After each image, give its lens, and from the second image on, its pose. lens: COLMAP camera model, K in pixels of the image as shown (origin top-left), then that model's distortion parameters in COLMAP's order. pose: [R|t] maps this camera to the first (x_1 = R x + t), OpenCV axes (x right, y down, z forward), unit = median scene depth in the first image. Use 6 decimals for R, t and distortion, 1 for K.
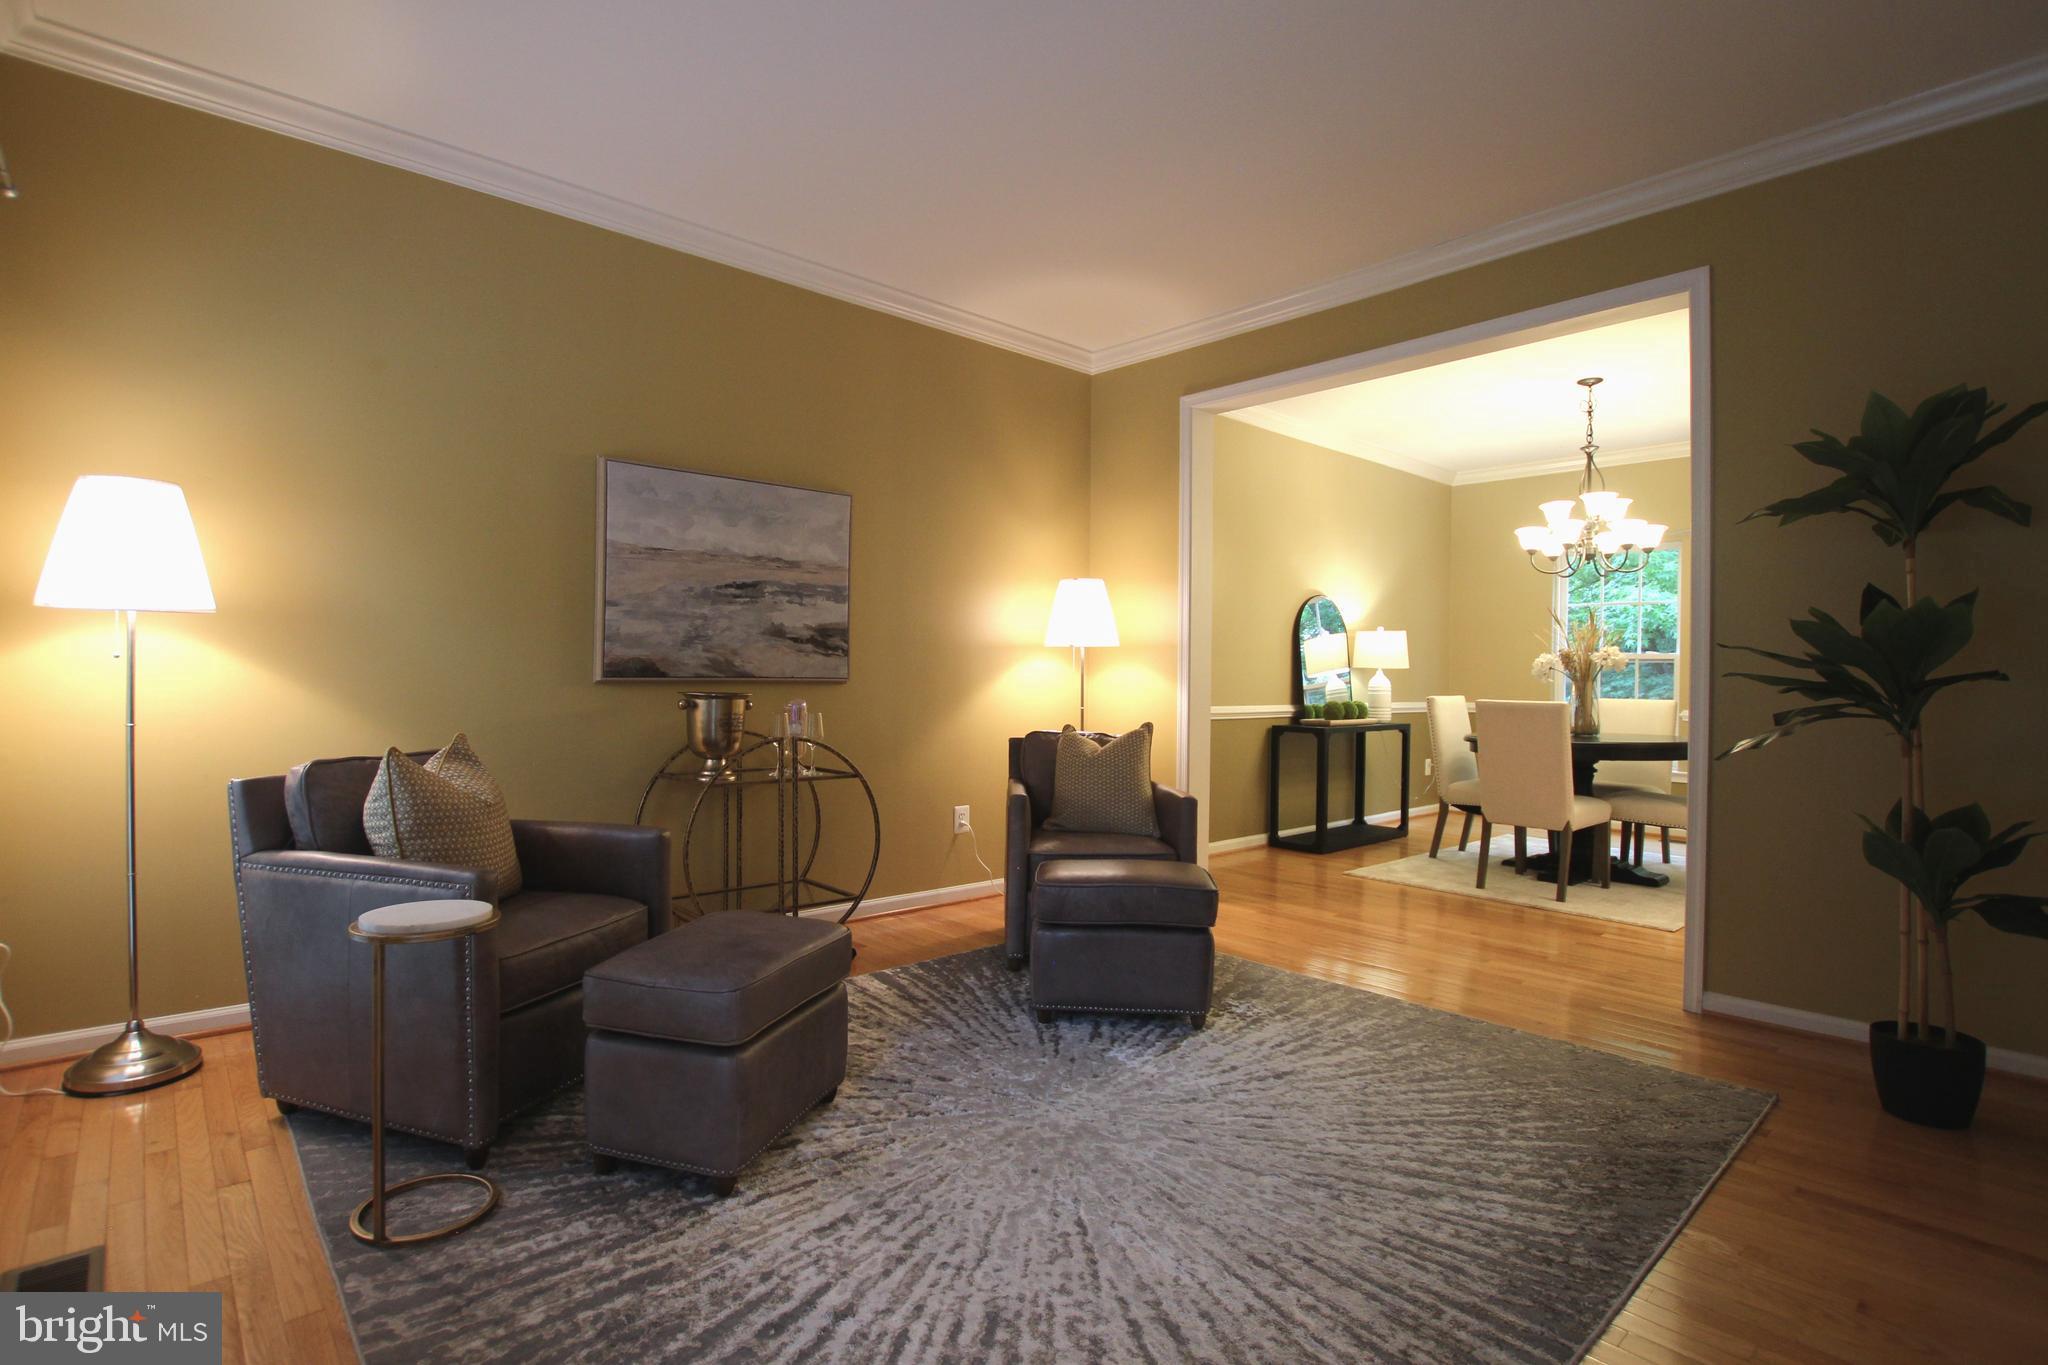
lens RADIAL K [[1005.2, 0, 1020.4], [0, 1005.2, 676.5], [0, 0, 1]] dist [-0.023391, 0.000651]
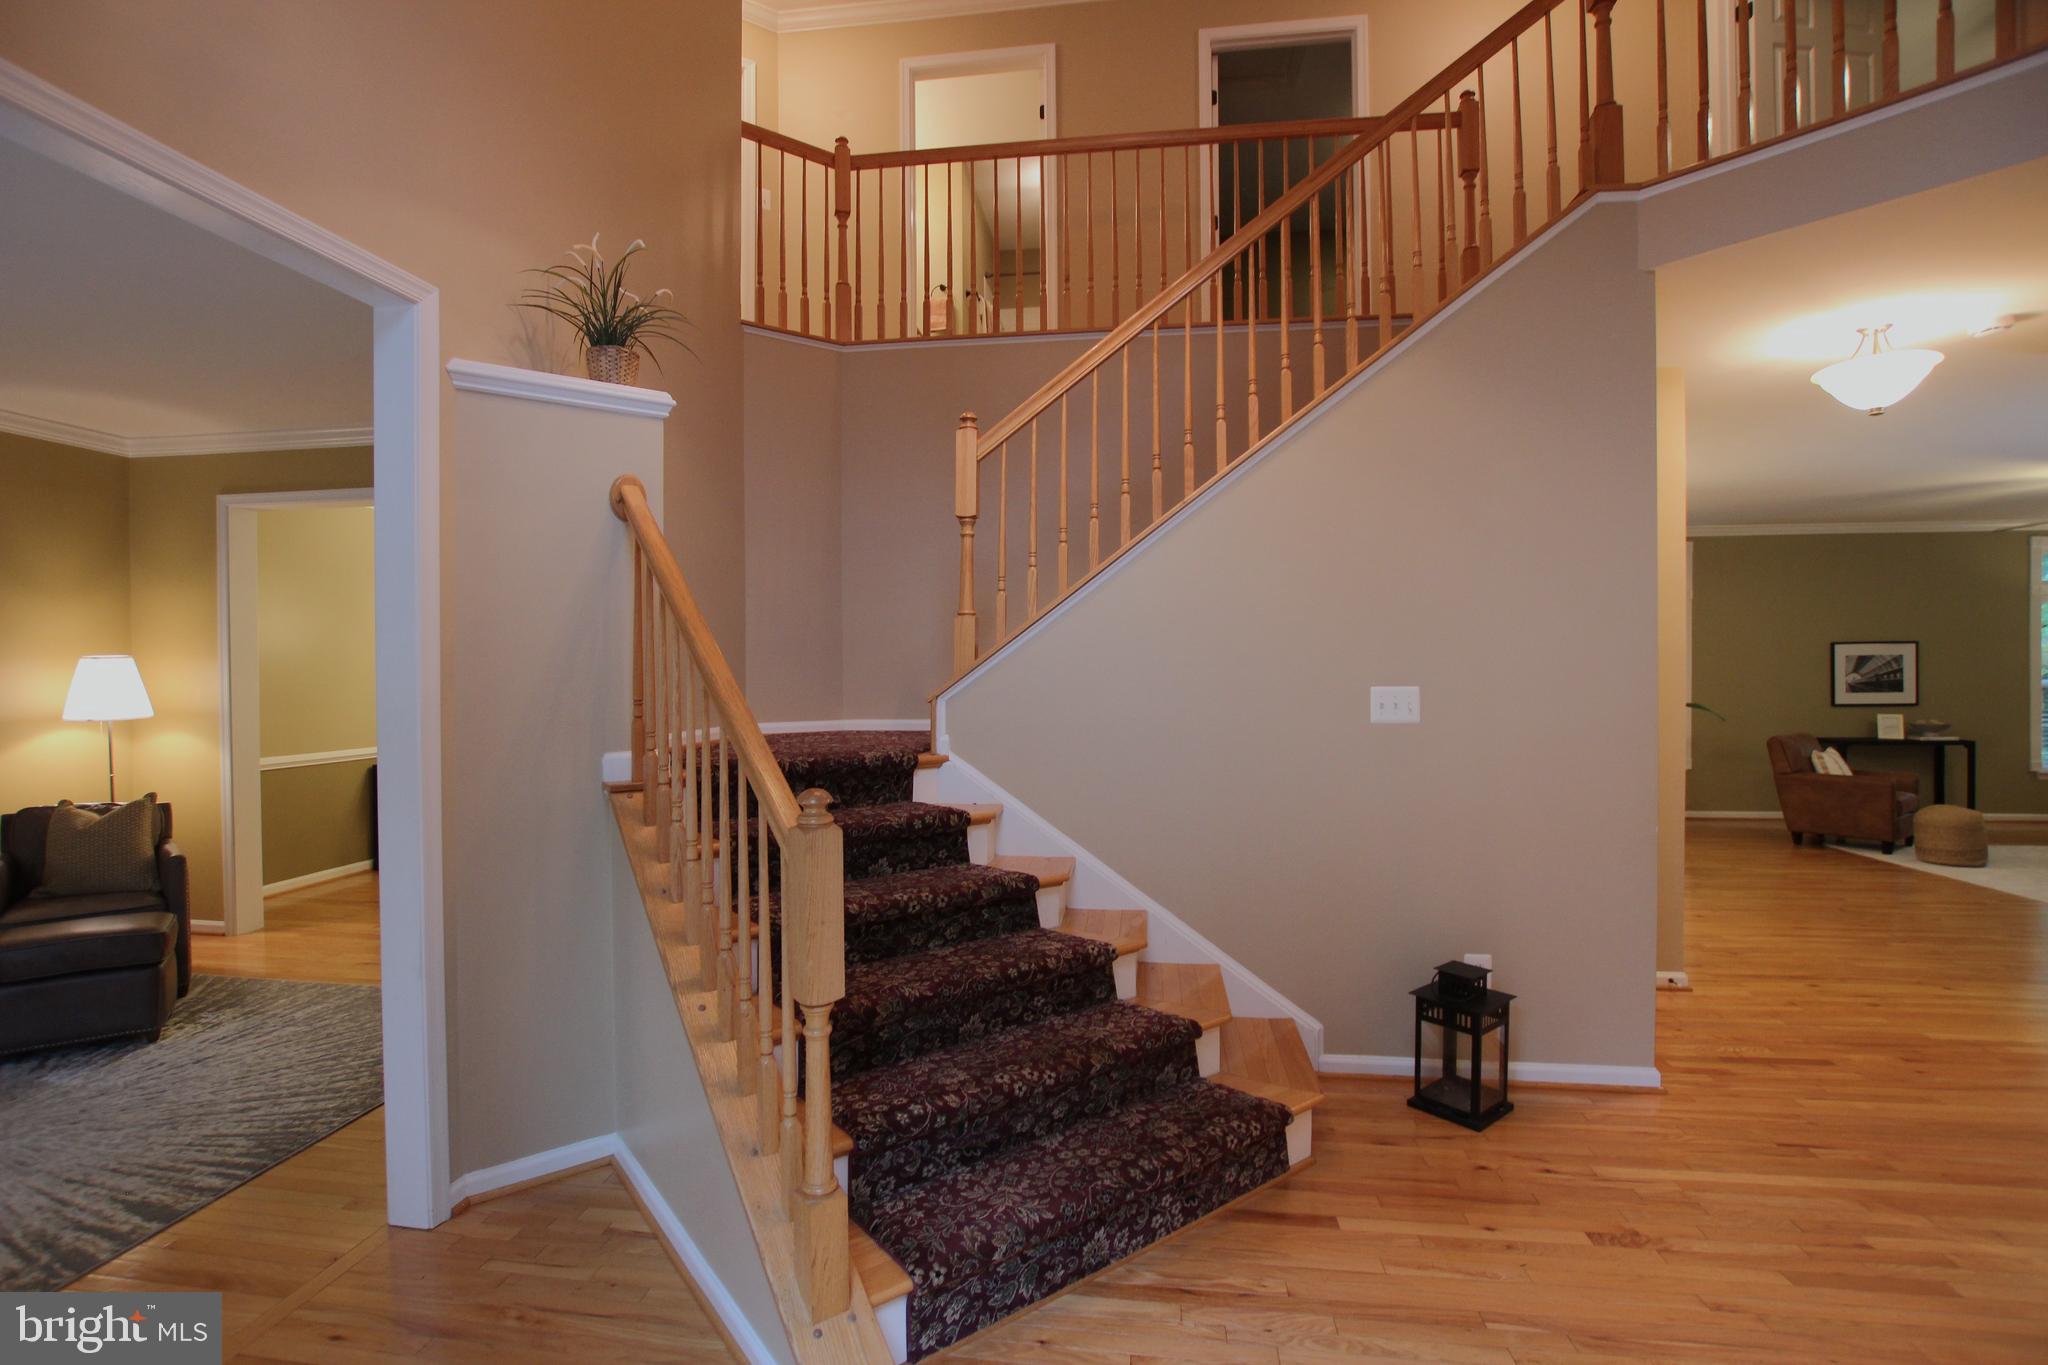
lens RADIAL K [[951.8, 0, 1020.8], [0, 951.8, 675.6], [0, 0, 1]] dist [-0.022529, 0.000163]
pose [[0.770678, -0.022374, 0.636832, 0.254528], [0.017355, 0.999750, 0.014123, -0.102502], [-0.636988, 0.000168, 0.770874, -0.557644]]
